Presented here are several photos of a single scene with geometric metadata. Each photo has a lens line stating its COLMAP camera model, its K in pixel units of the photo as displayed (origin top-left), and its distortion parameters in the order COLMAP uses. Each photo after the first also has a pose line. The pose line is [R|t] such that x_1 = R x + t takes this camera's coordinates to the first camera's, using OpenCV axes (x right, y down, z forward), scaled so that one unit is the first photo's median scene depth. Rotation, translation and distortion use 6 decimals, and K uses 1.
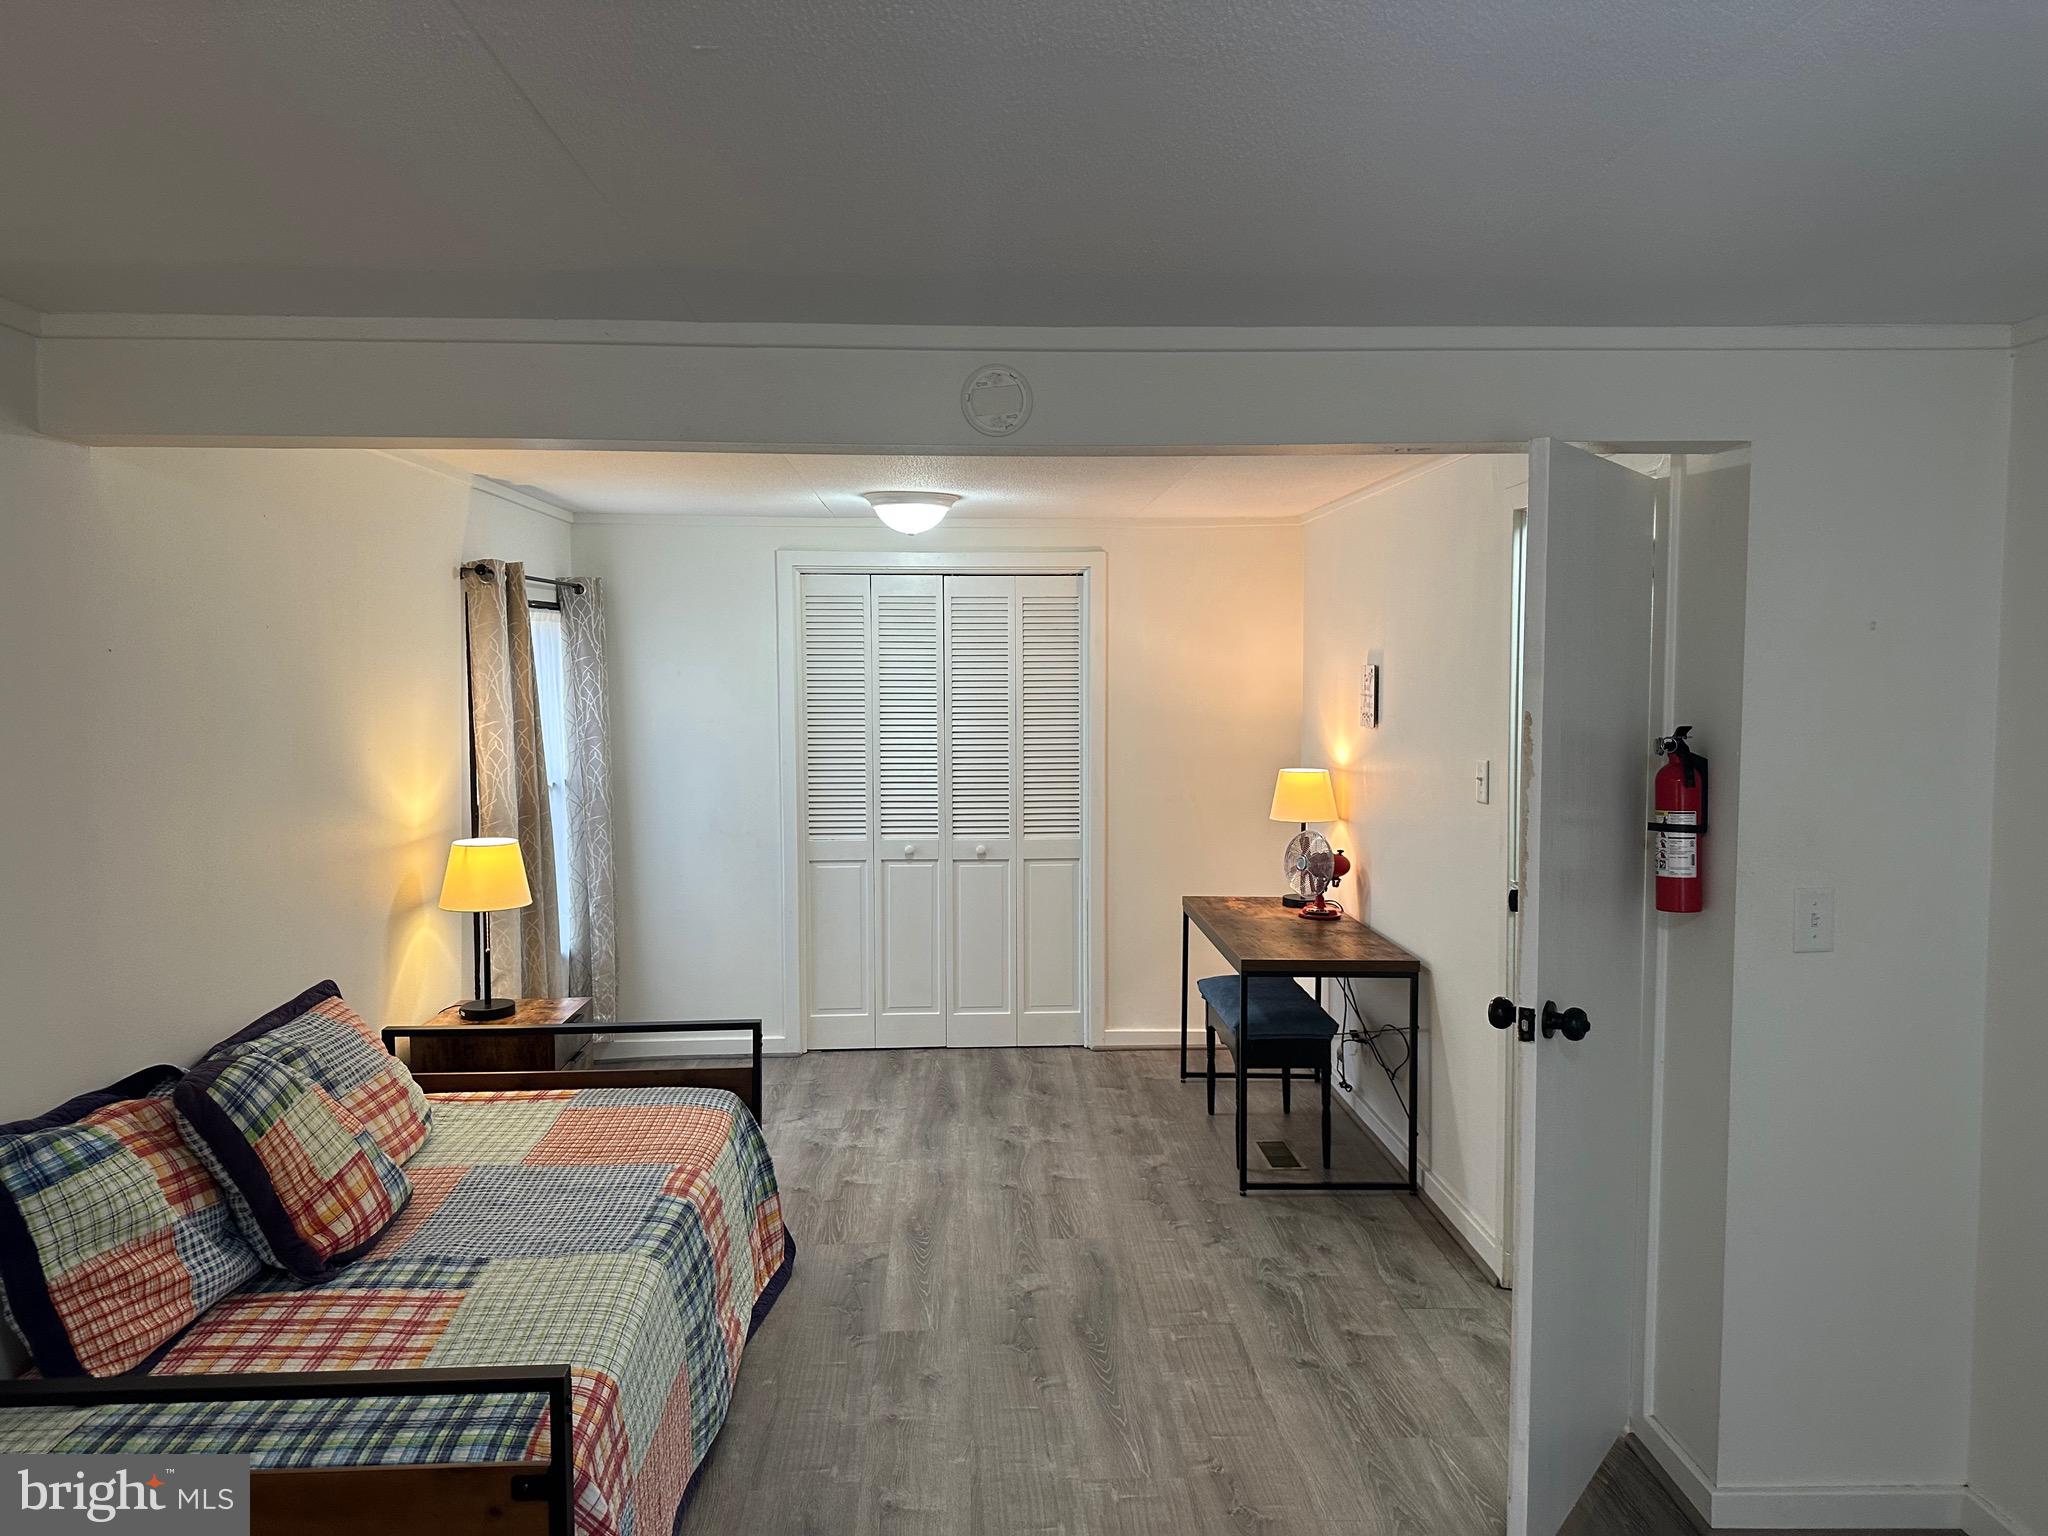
lens RADIAL K [[1444.8, 0, 1027.5], [0, 1444.8, 771.7], [0, 0, 1]] dist [0.016634, -0.022592]
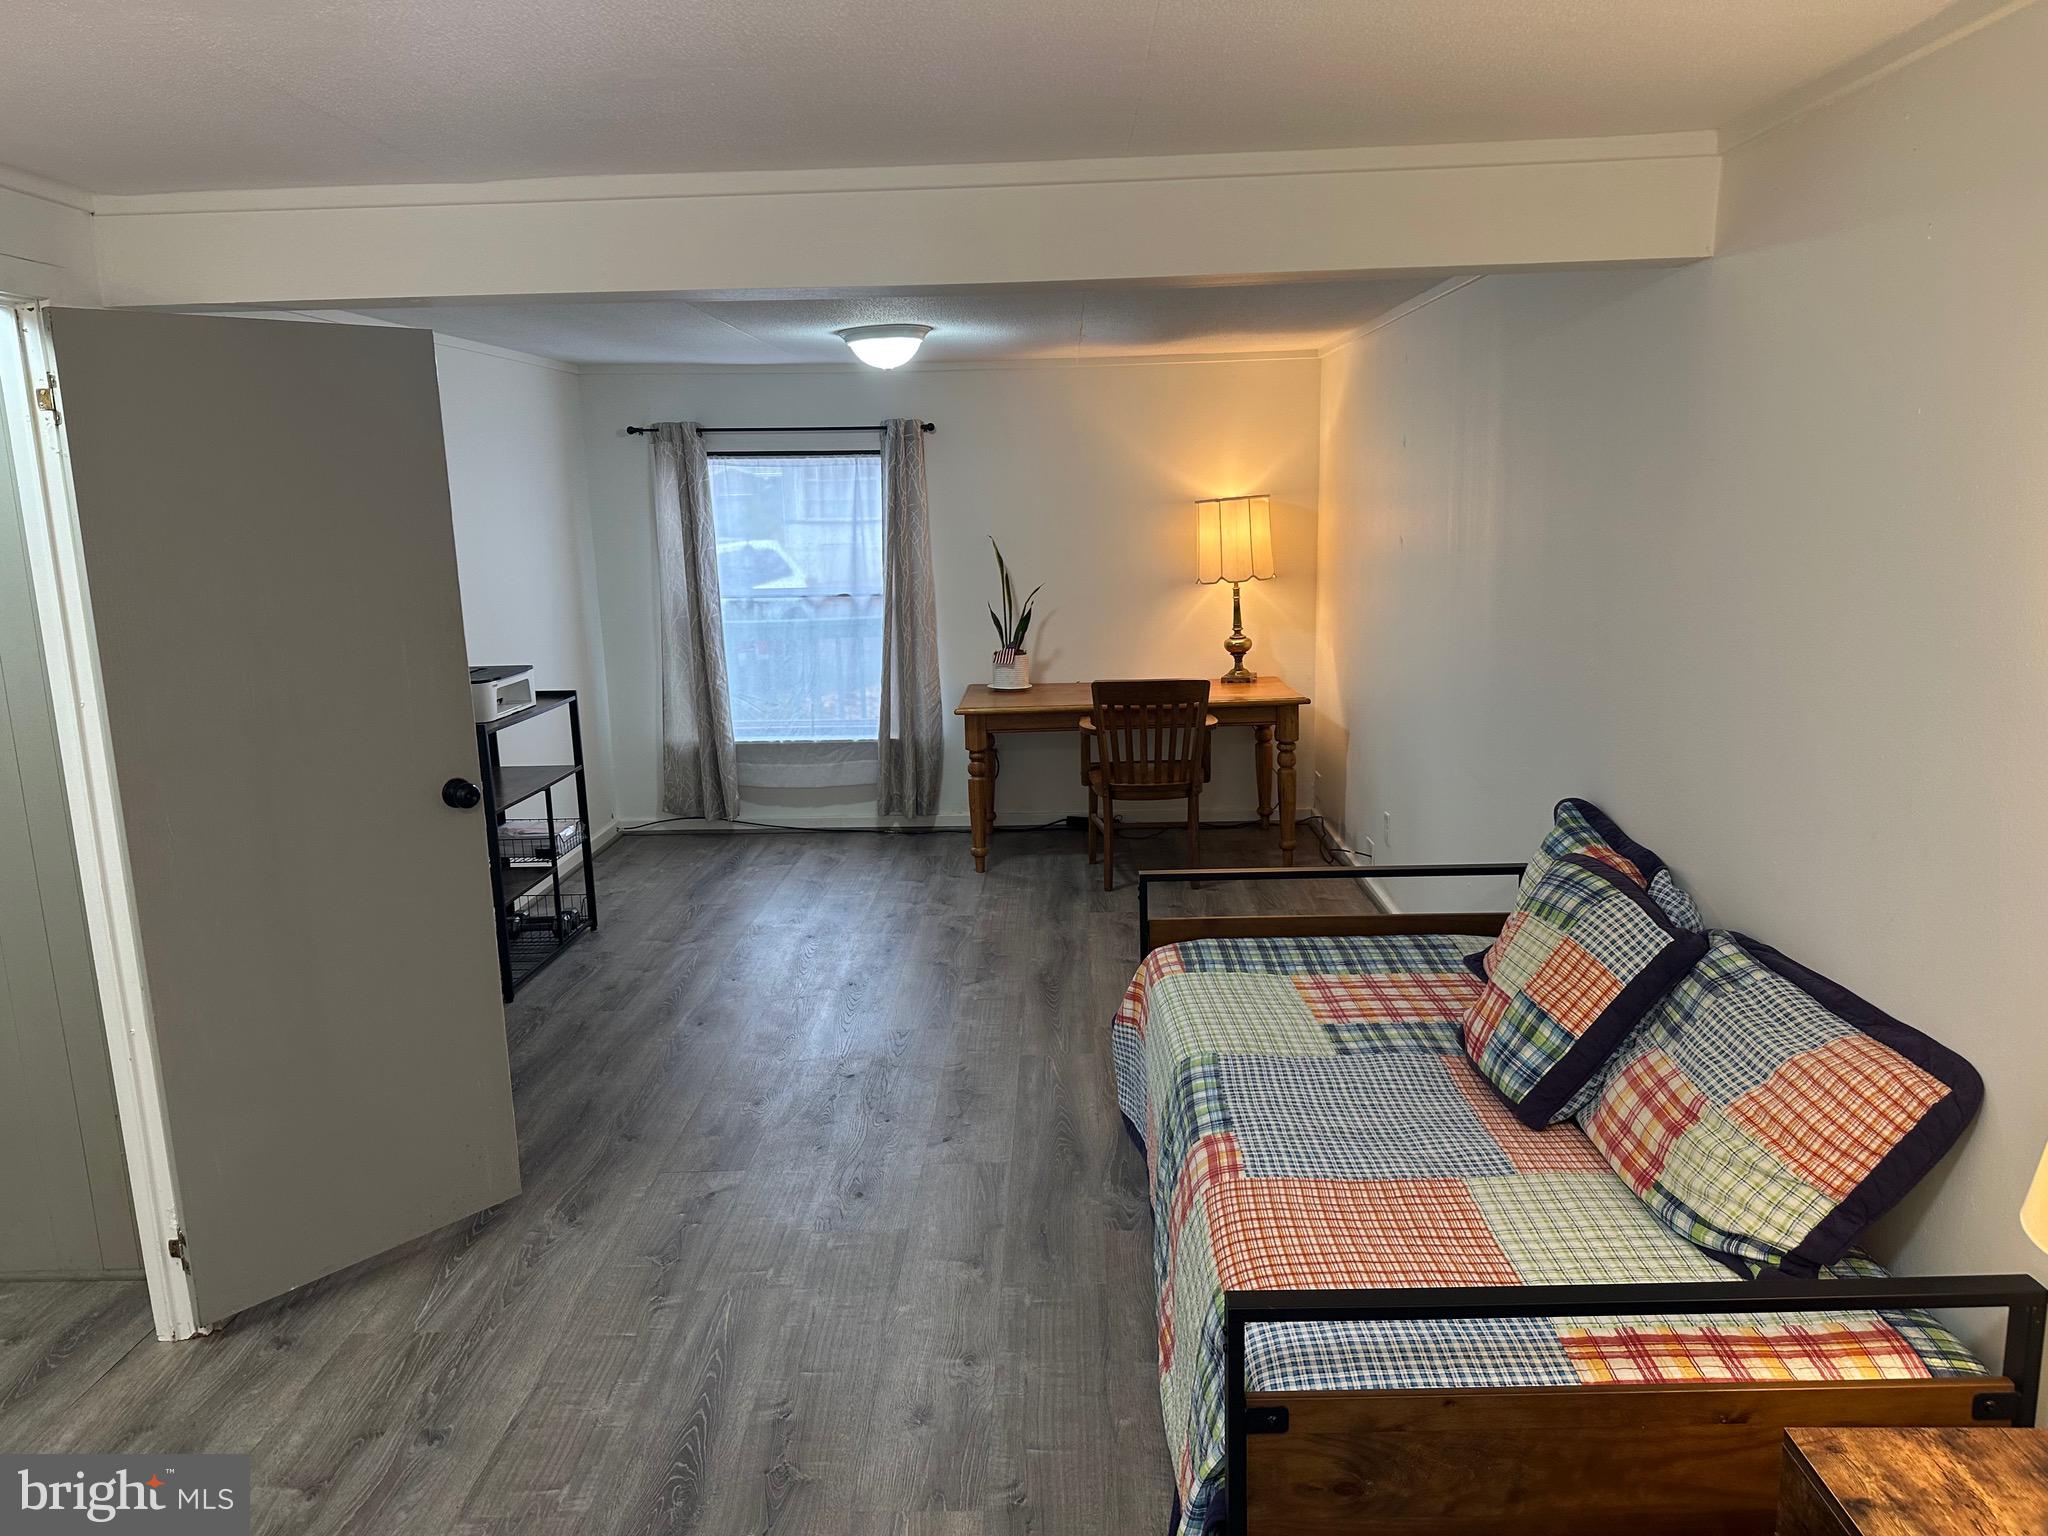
lens RADIAL K [[1444.8, 0, 1036.8], [0, 1444.8, 768.7], [0, 0, 1]] dist [0.016634, -0.022592]
pose [[-0.997603, 0.015819, 0.067369, -0.201544], [0.033547, 0.962029, 0.270877, -0.141798], [-0.060526, 0.272488, -0.960254, 1.764336]]
